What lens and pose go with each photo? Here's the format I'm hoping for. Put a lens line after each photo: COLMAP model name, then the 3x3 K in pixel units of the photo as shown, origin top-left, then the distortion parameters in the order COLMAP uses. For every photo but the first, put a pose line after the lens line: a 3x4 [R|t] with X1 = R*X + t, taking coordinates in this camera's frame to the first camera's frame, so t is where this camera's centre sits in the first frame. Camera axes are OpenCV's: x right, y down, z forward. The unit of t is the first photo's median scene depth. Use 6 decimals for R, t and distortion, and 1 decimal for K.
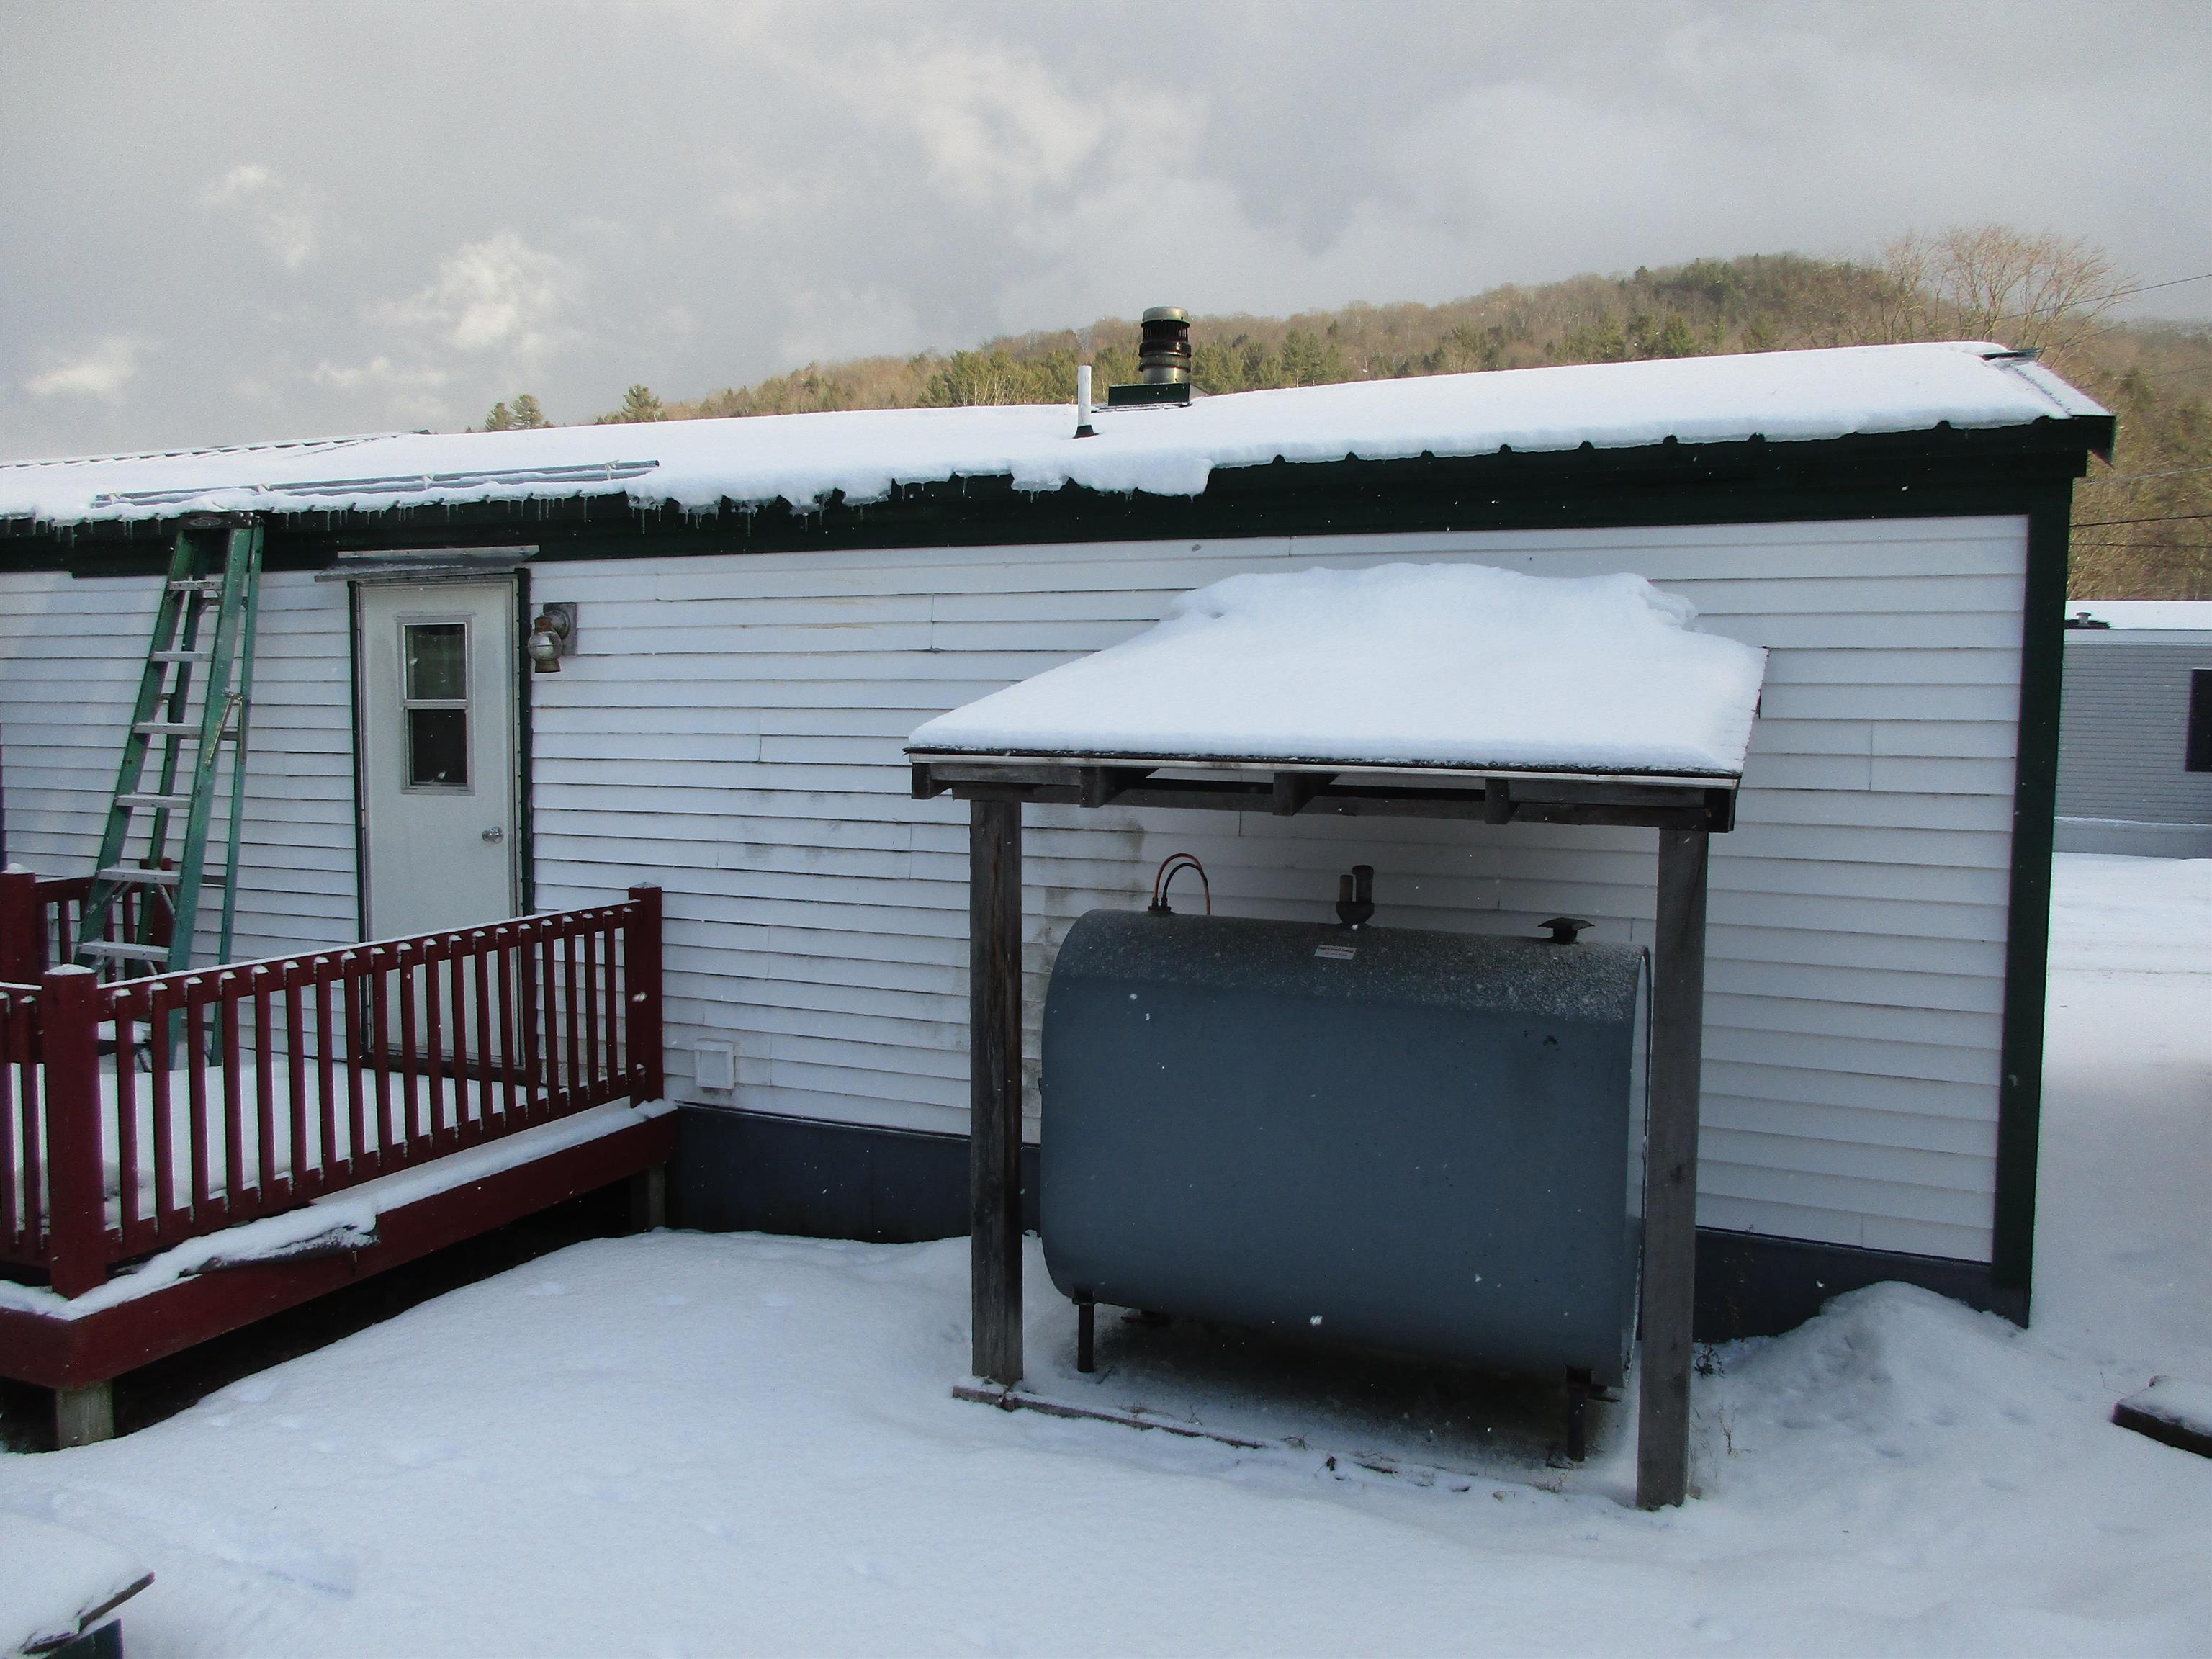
lens RADIAL K [[1646.6, 0, 1103.3], [0, 1646.6, 816.7], [0, 0, 1]] dist [-0.011019, -0.001946]
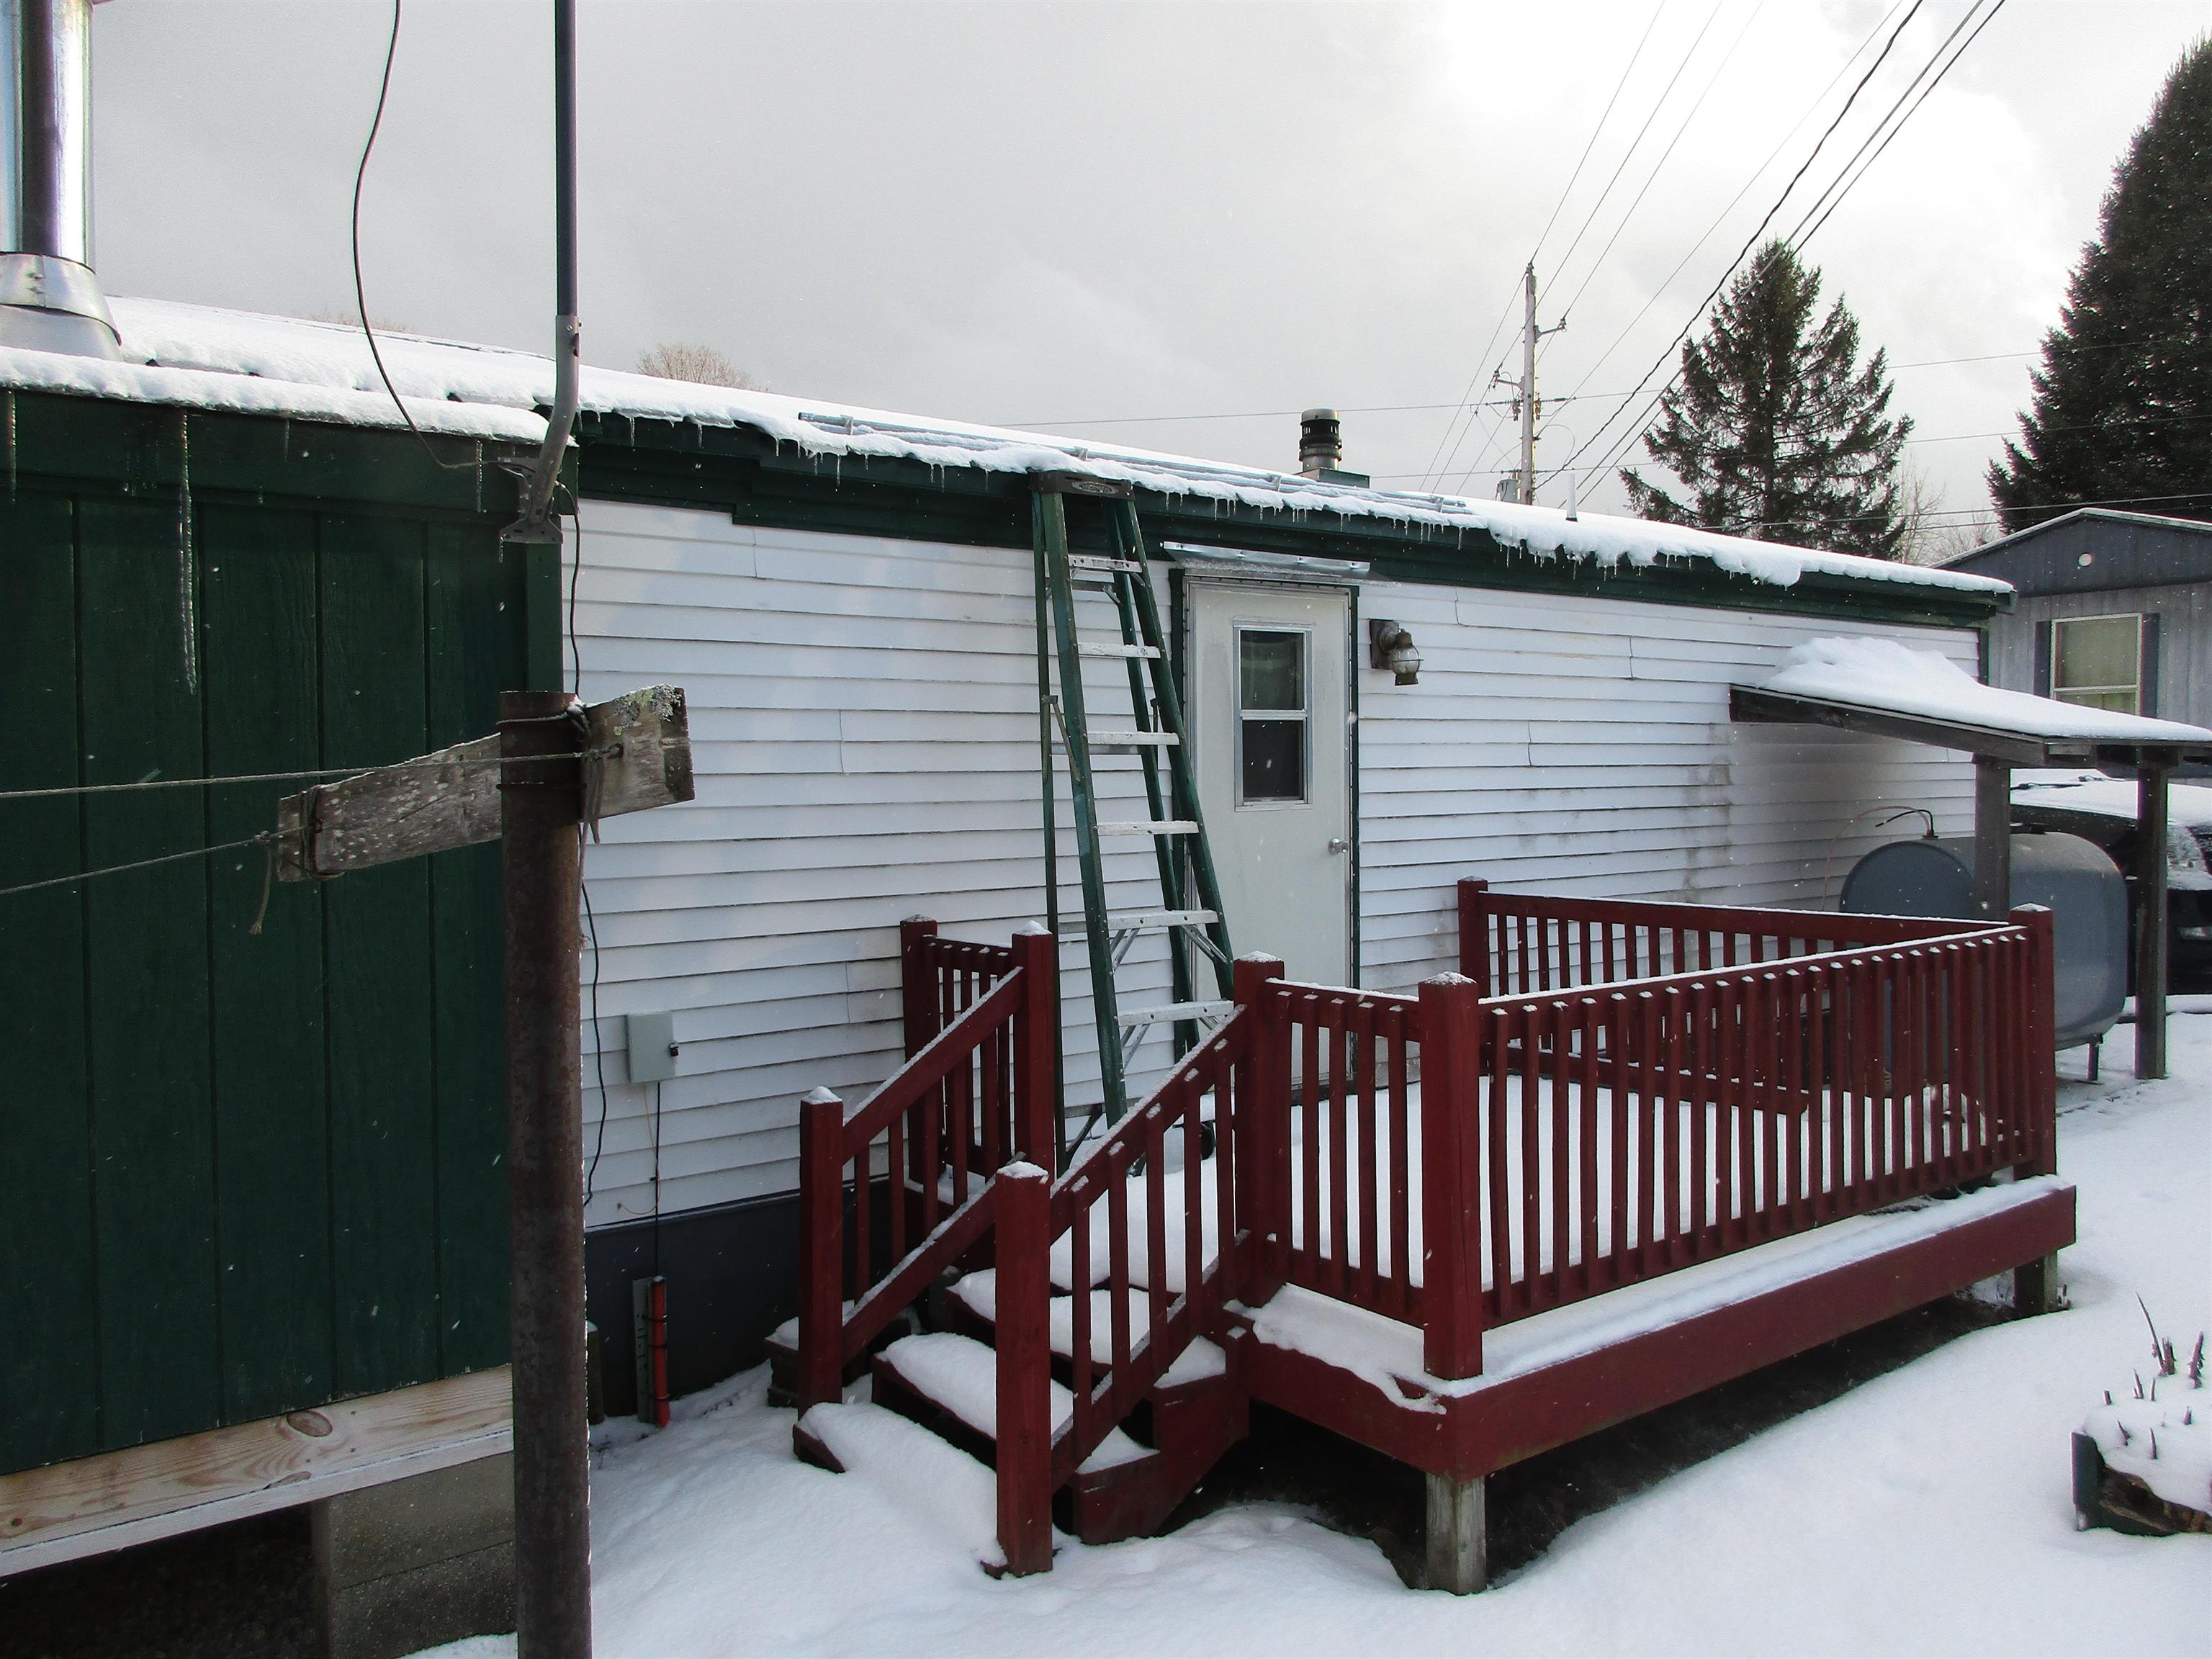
lens RADIAL K [[1646.6, 0, 1095.7], [0, 1646.6, 815.3], [0, 0, 1]] dist [-0.011019, -0.001946]
pose [[0.510772, -0.032784, 0.859091, -1.563667], [0.074826, 0.997176, -0.006434, -0.014866], [-0.856454, 0.067568, 0.511783, 0.736018]]
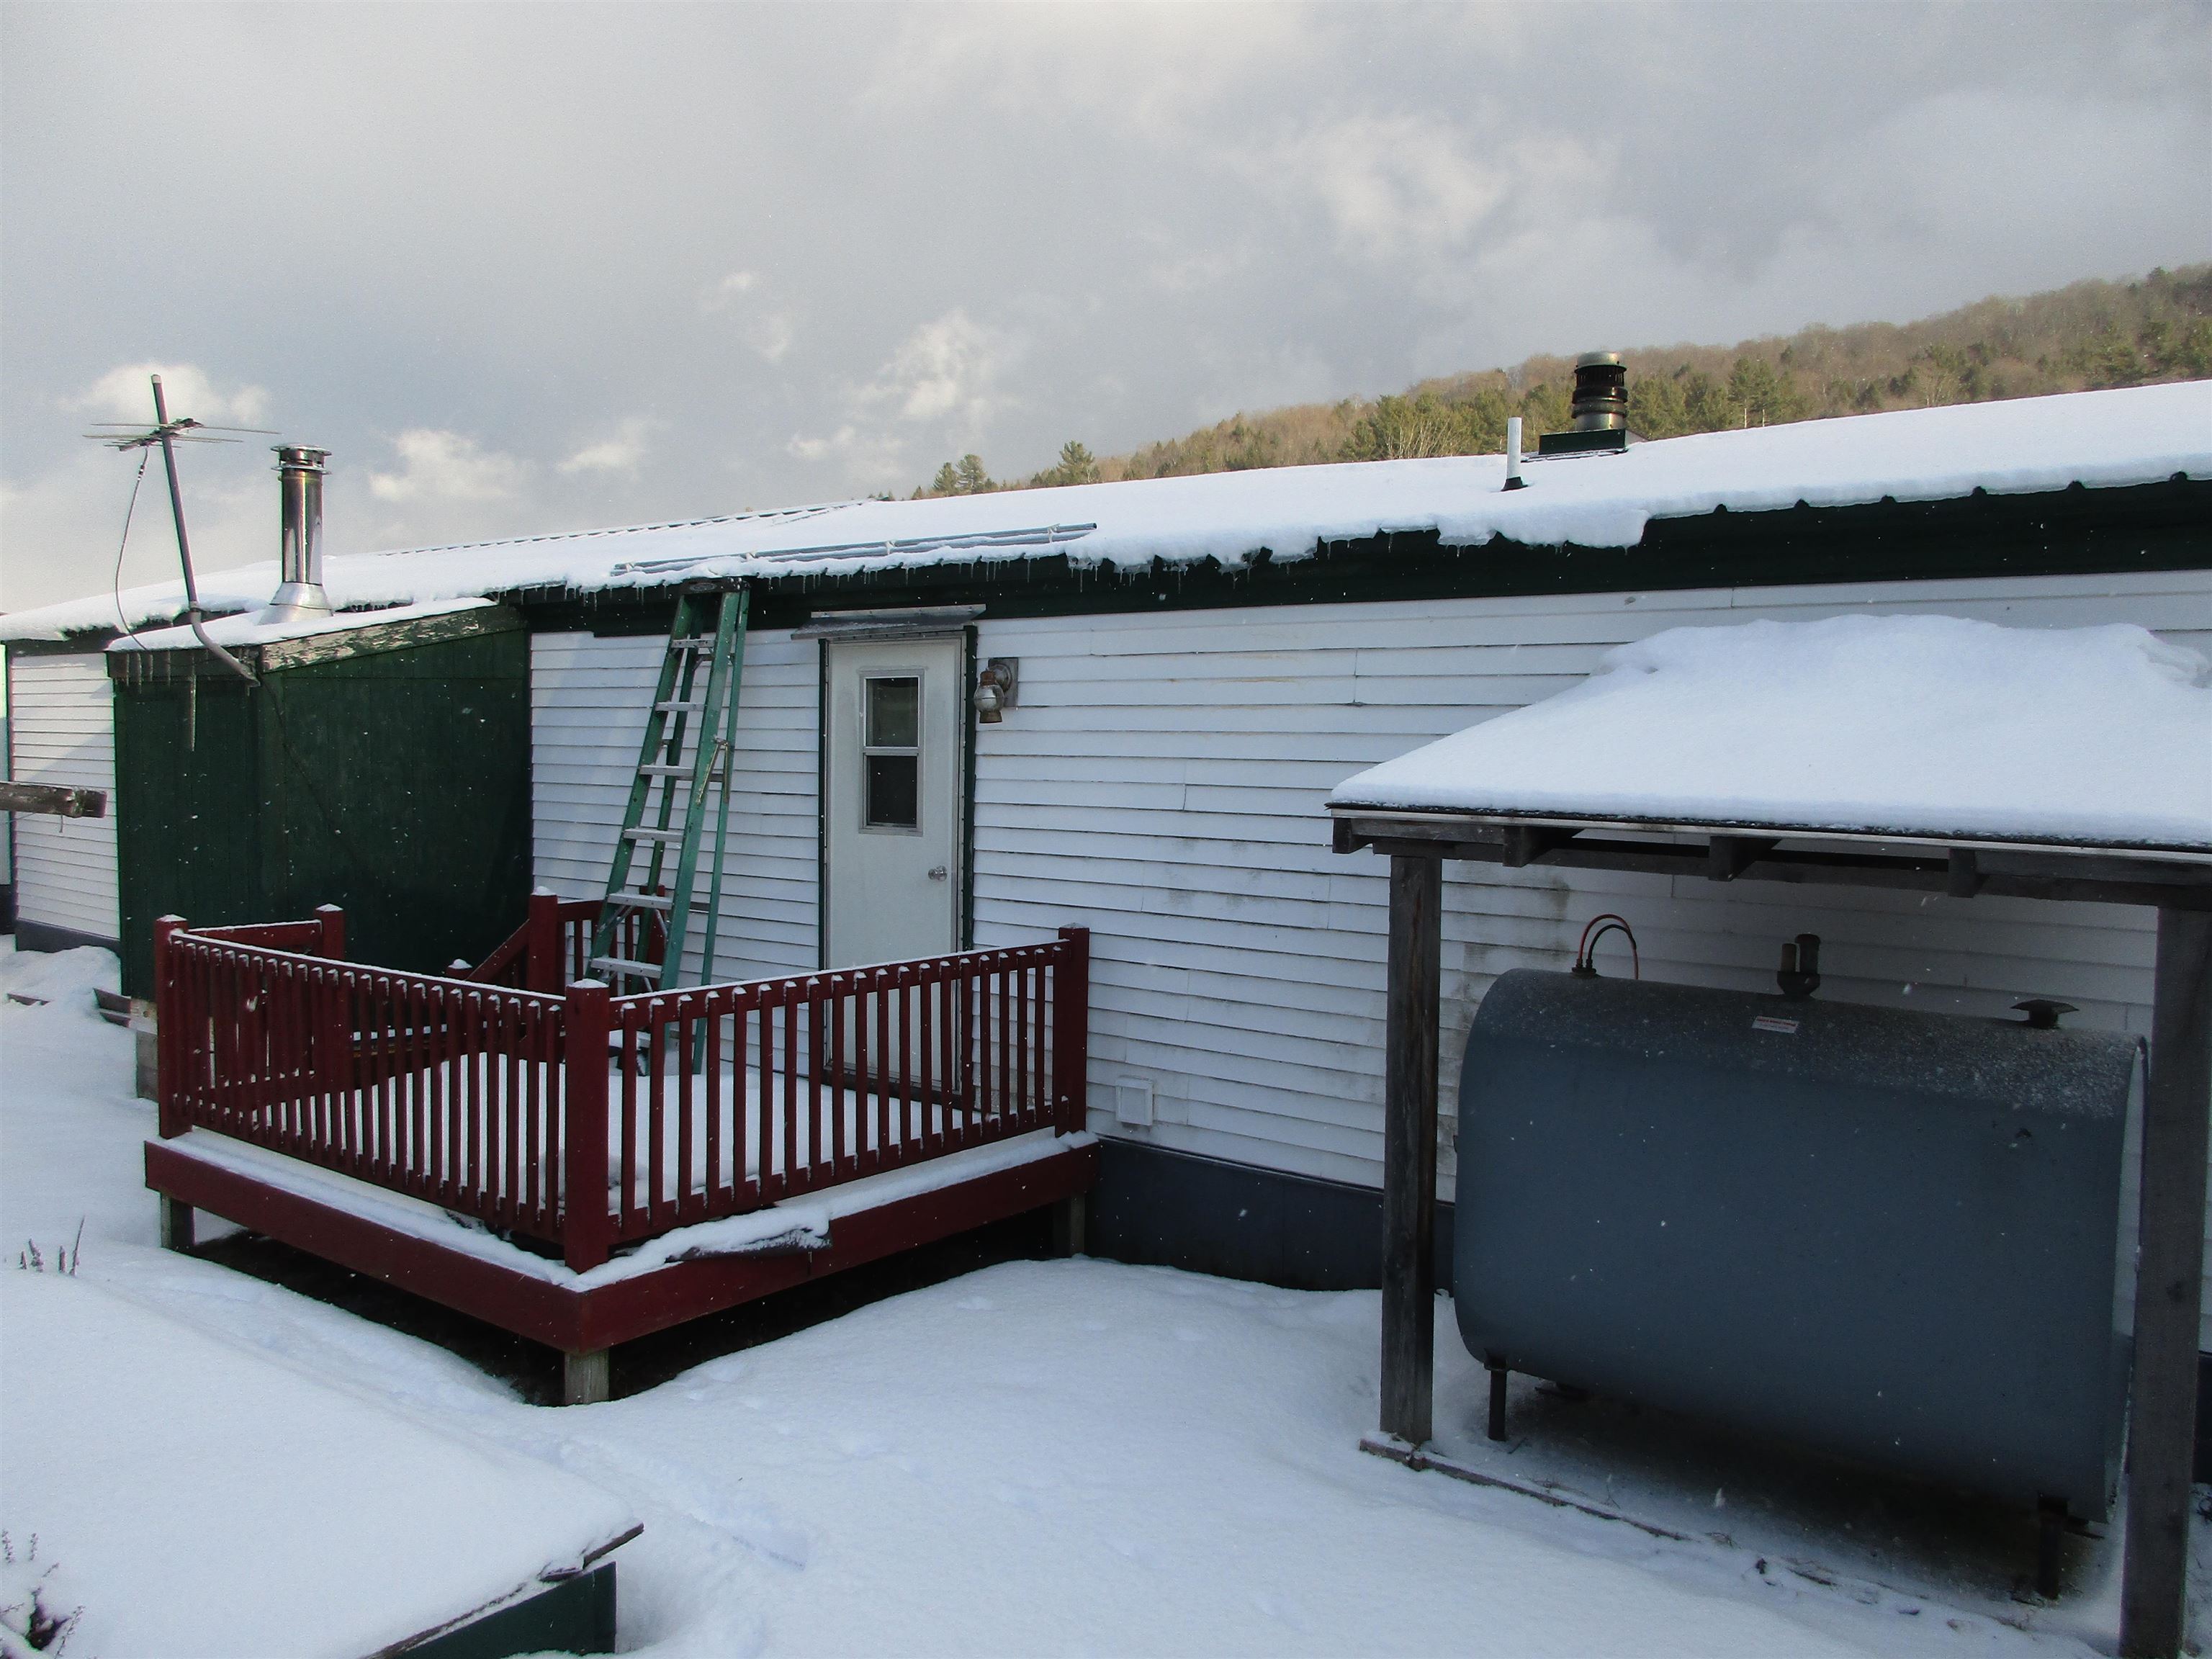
lens RADIAL K [[1646.6, 0, 1085.9], [0, 1646.6, 812.9], [0, 0, 1]] dist [-0.011019, -0.001946]
pose [[0.965826, 0.018053, -0.258561, -0.000653], [-0.025400, 0.999362, -0.025102, -0.004616], [0.257943, 0.030812, 0.965669, -0.018137]]
